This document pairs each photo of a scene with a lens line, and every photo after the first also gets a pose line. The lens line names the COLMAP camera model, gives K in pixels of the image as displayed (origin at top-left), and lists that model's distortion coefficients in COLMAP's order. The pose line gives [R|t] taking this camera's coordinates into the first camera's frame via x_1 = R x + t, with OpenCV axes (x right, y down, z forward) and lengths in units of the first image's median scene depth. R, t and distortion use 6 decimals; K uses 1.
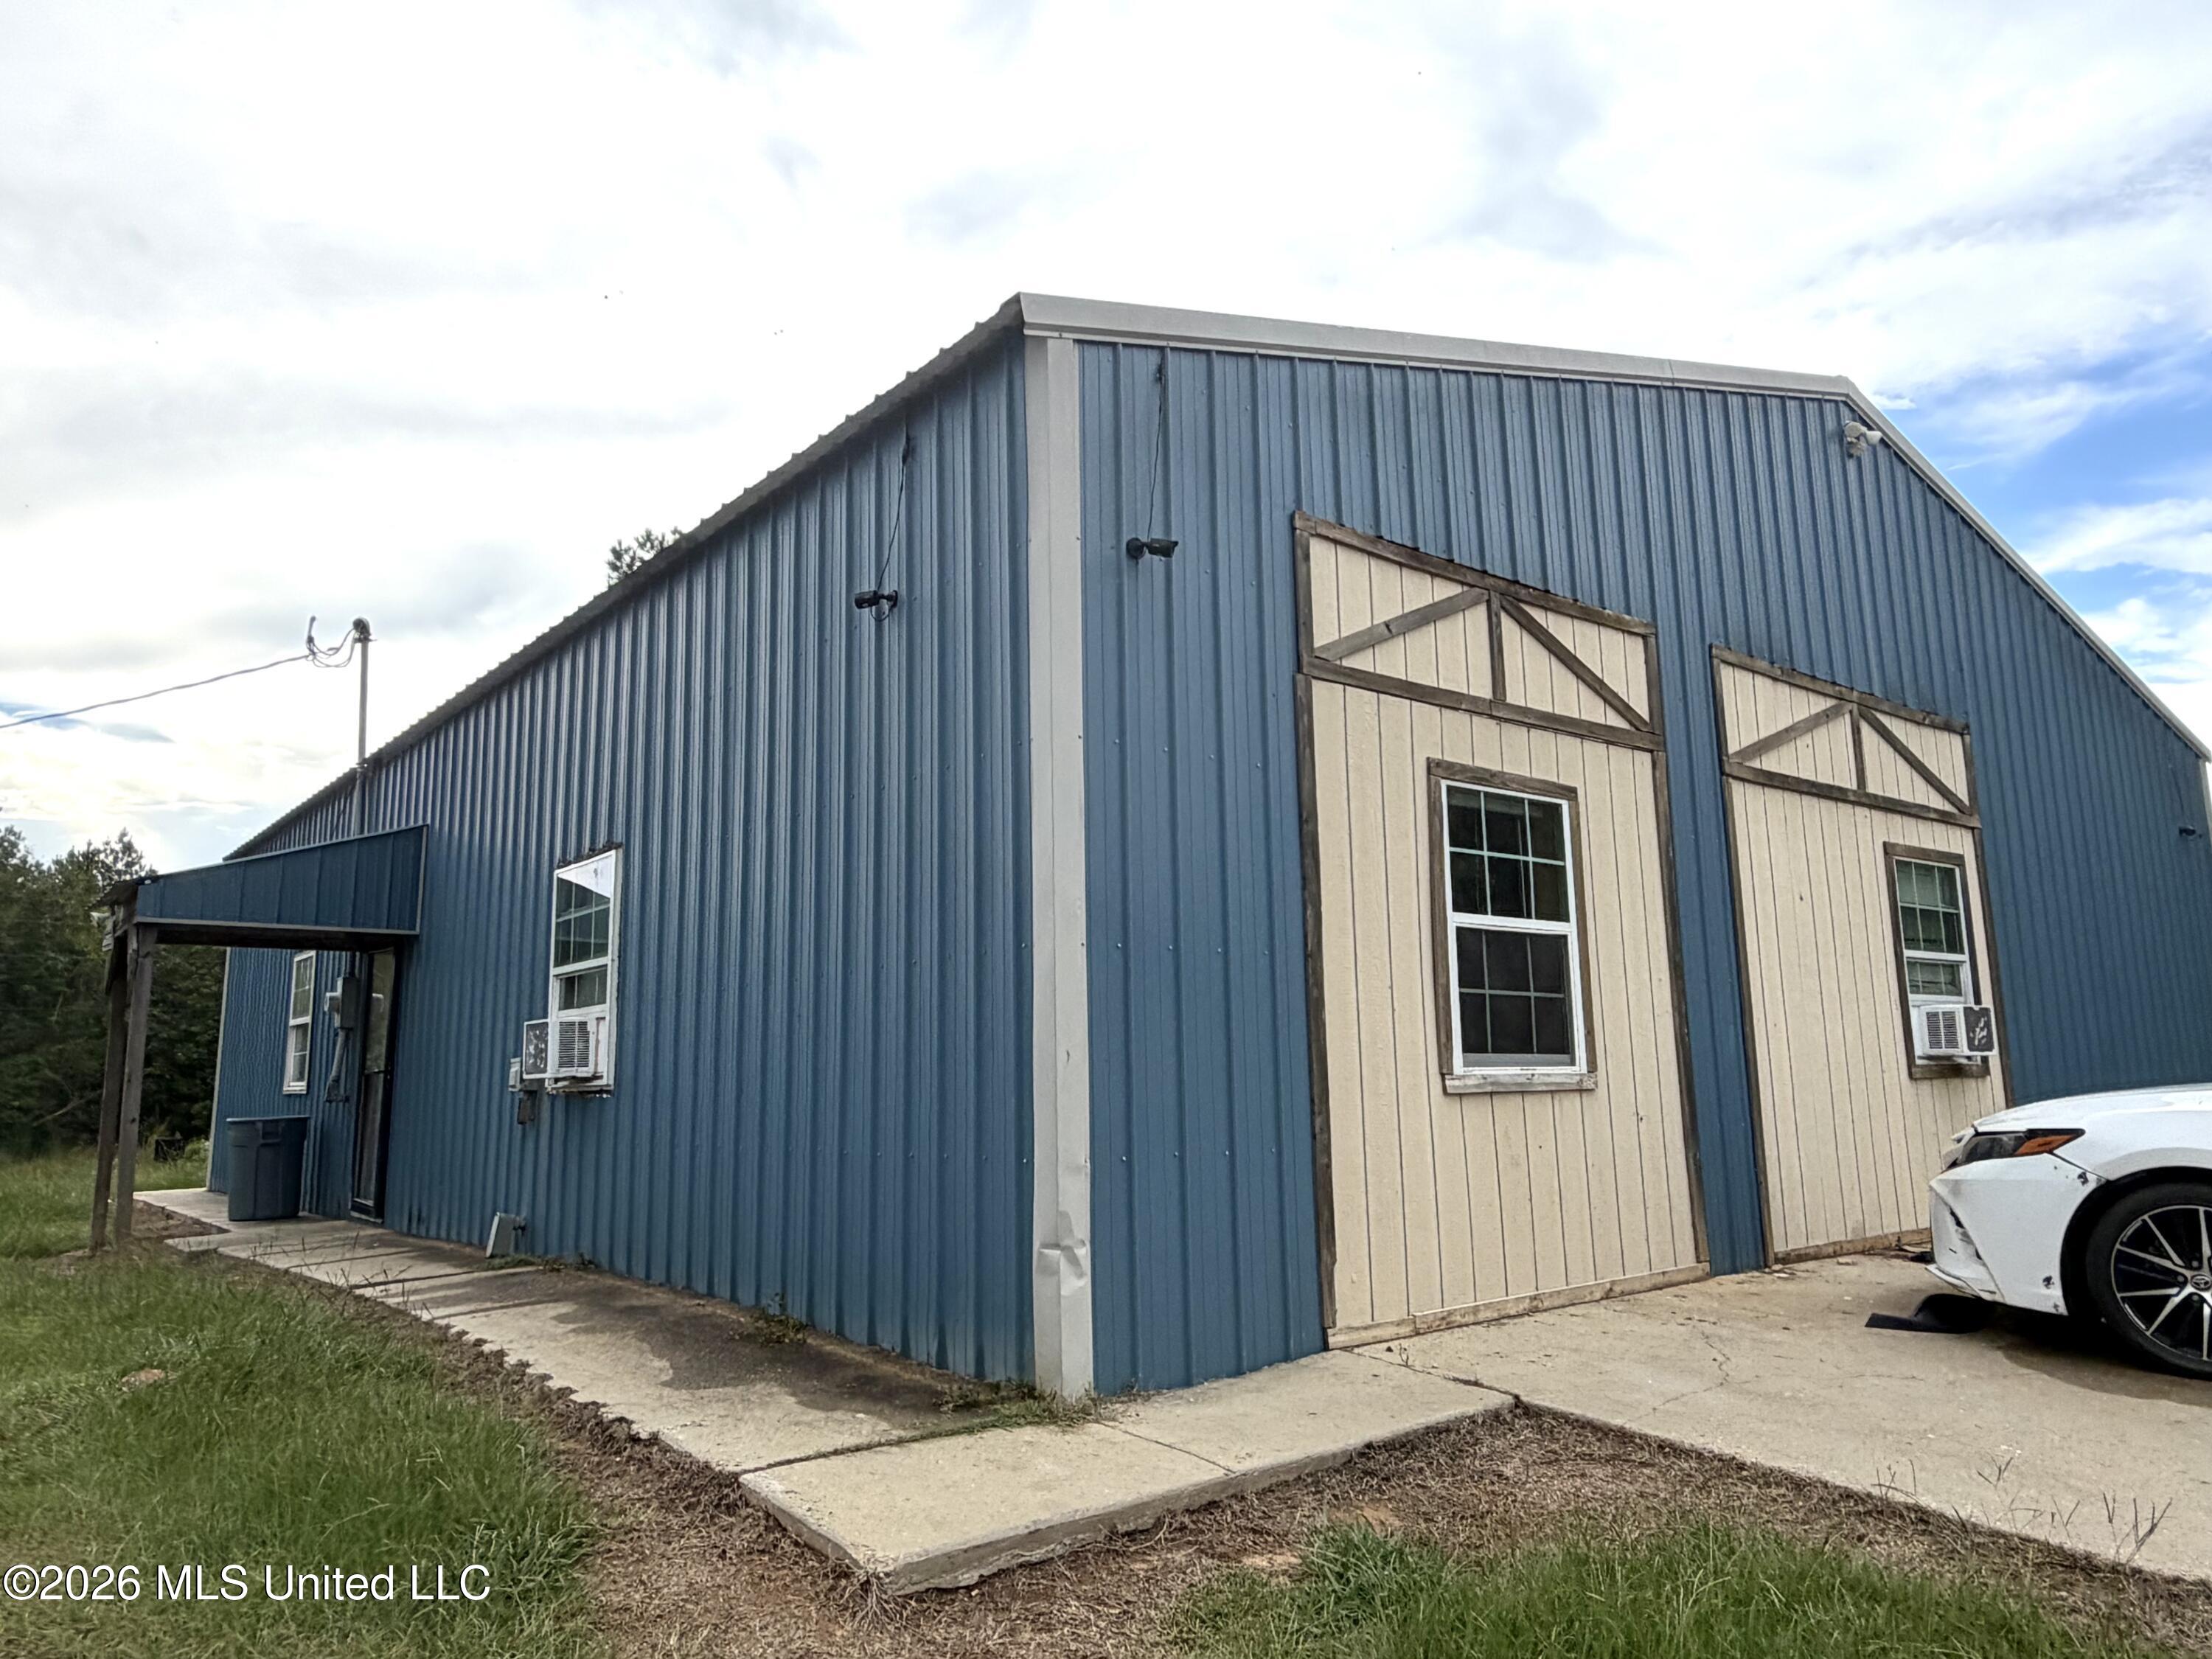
lens RADIAL K [[1479.1, 0, 1104.4], [0, 1479.1, 826.5], [0, 0, 1]] dist [0.006054, 0.000358]
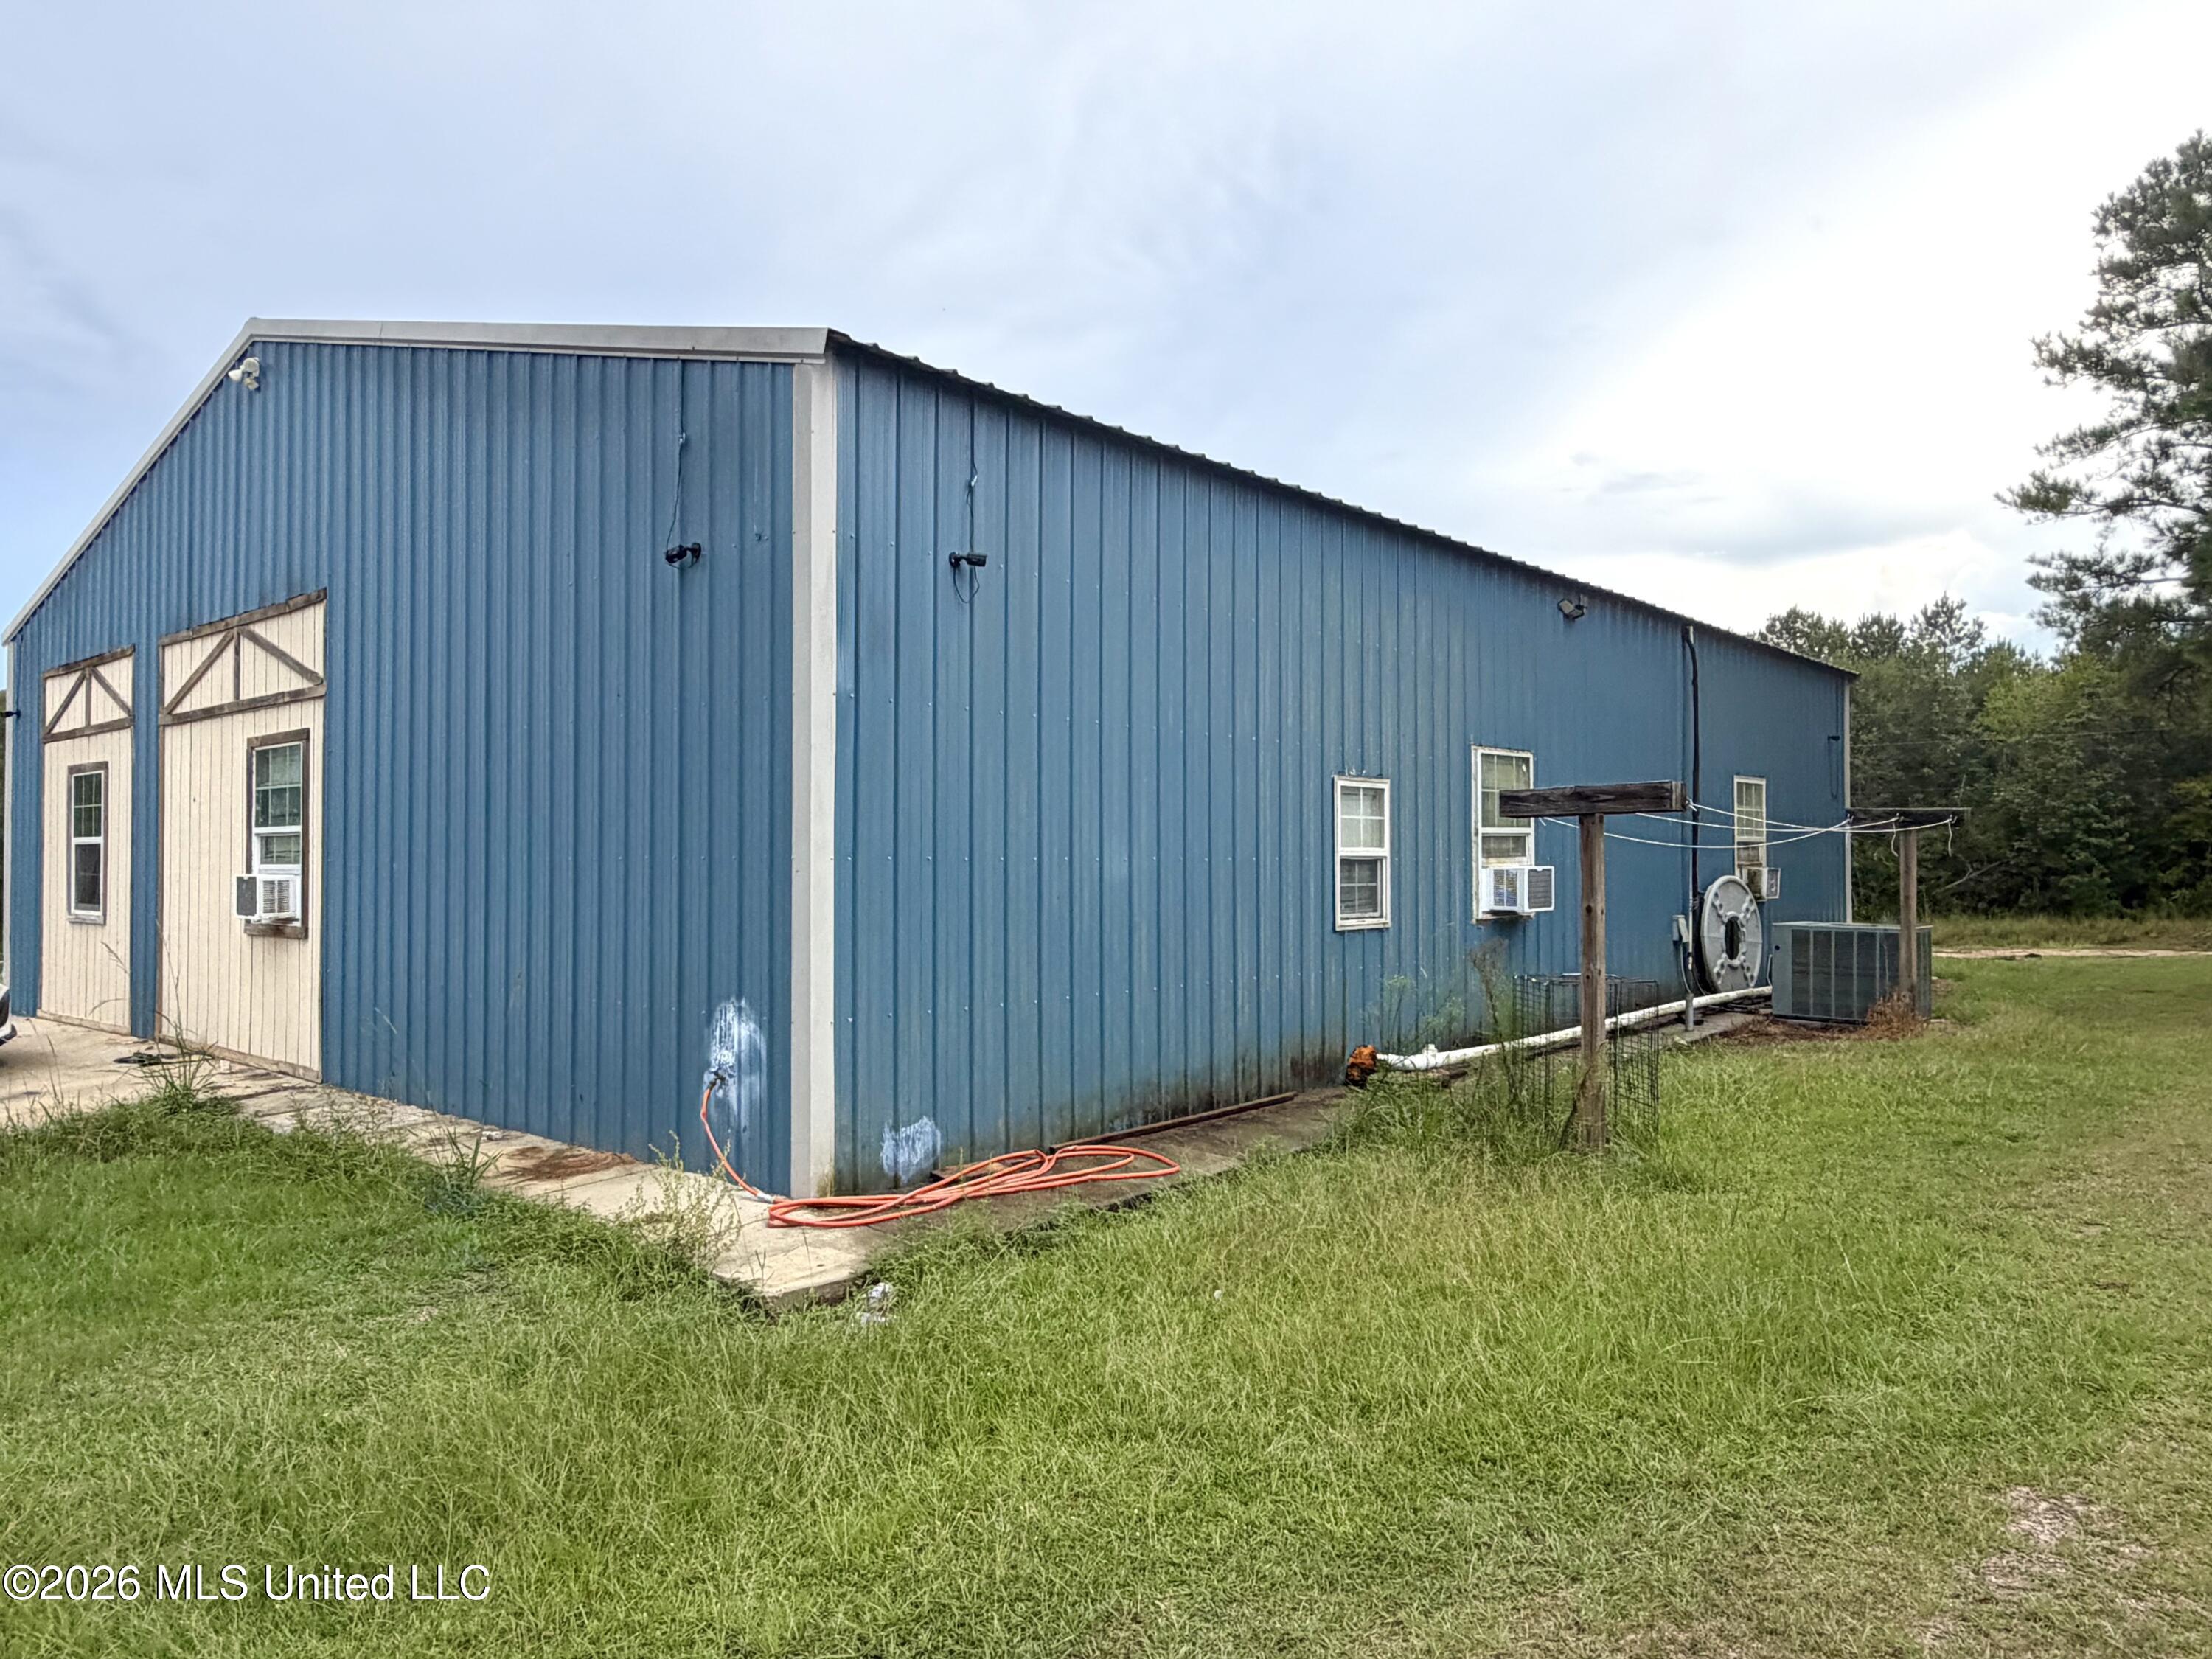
lens RADIAL K [[1479.1, 0, 1105.4], [0, 1479.1, 836.0], [0, 0, 1]] dist [0.006054, 0.000358]
pose [[0.187356, -0.002158, -0.982290, 1.827290], [0.165350, 0.985797, 0.029373, 0.166544], [0.968275, -0.167925, 0.185052, 1.432519]]
